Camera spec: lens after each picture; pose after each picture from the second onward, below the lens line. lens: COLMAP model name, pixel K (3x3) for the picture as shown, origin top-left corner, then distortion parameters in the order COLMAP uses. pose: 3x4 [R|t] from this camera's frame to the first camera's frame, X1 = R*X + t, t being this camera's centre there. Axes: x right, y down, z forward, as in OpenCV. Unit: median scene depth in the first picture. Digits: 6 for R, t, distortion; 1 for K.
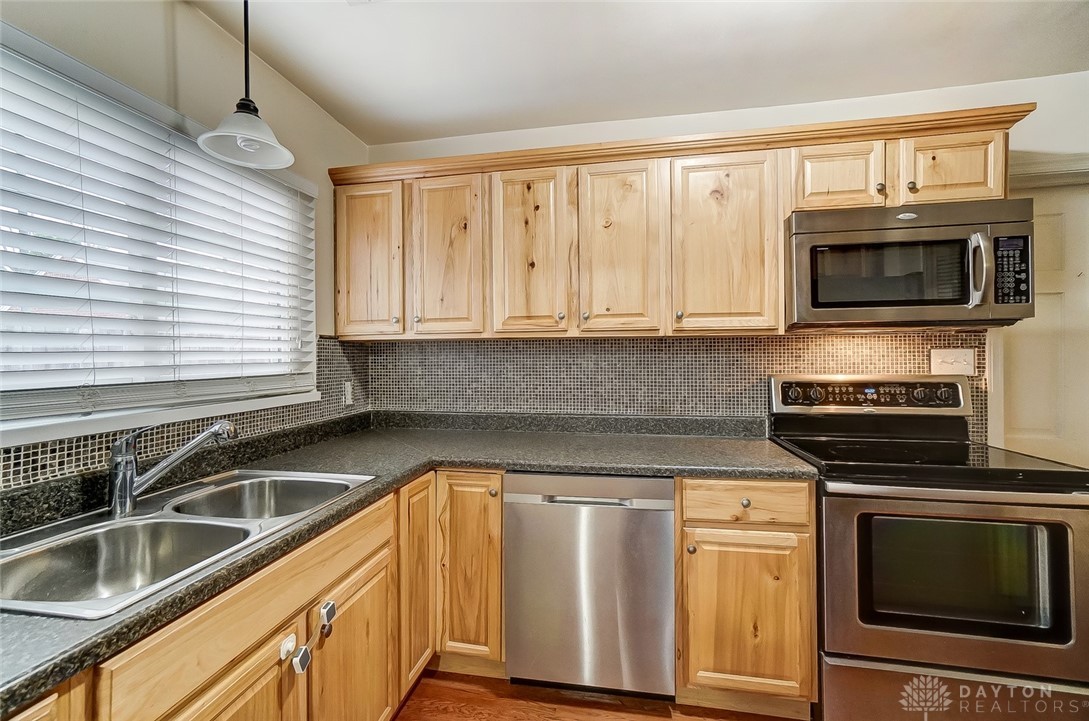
lens RADIAL K [[474.0, 0, 537.7], [0, 474.0, 352.1], [0, 0, 1]] dist [-0.004822, 0.004116]
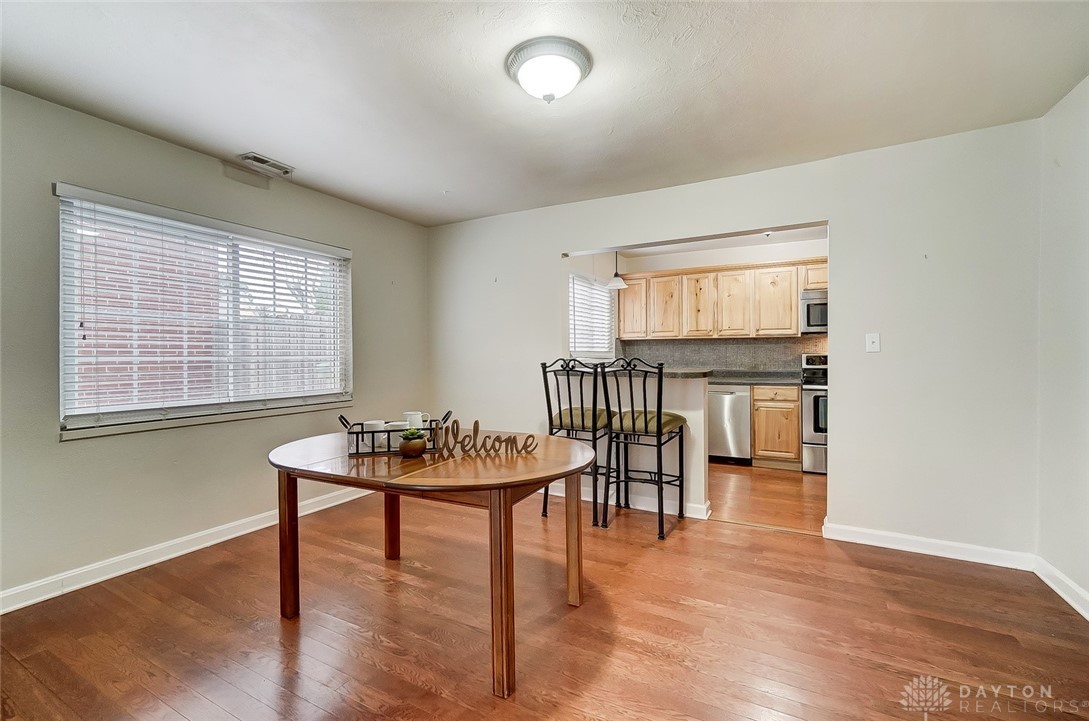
lens RADIAL K [[474.0, 0, 544.4], [0, 474.0, 352.5], [0, 0, 1]] dist [-0.004822, 0.004116]
pose [[0.957762, 0.001469, -0.287559, -0.078910], [-0.000844, 0.999997, 0.002299, 0.045163], [0.287562, -0.001959, 0.957760, -1.846584]]
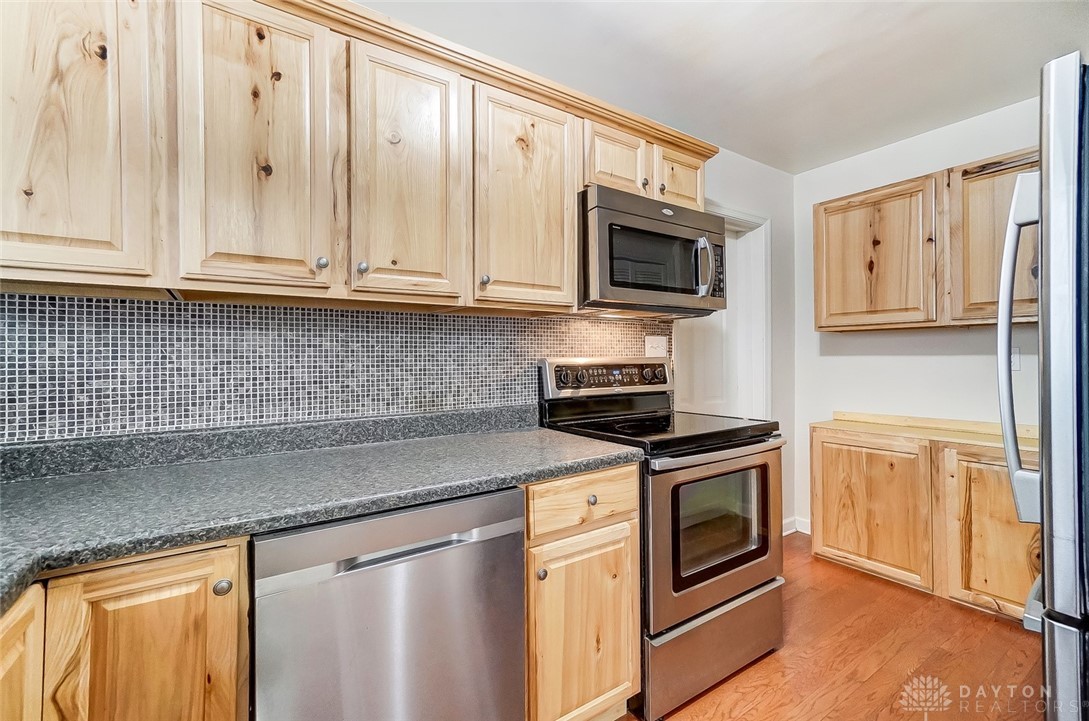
lens RADIAL K [[474.0, 0, 546.7], [0, 474.0, 349.8], [0, 0, 1]] dist [-0.004822, 0.004116]
pose [[0.709826, 0.010595, 0.704297, -0.182197], [-0.001595, 0.999908, -0.013434, 0.047615], [-0.704375, 0.008413, 0.709778, 0.359385]]
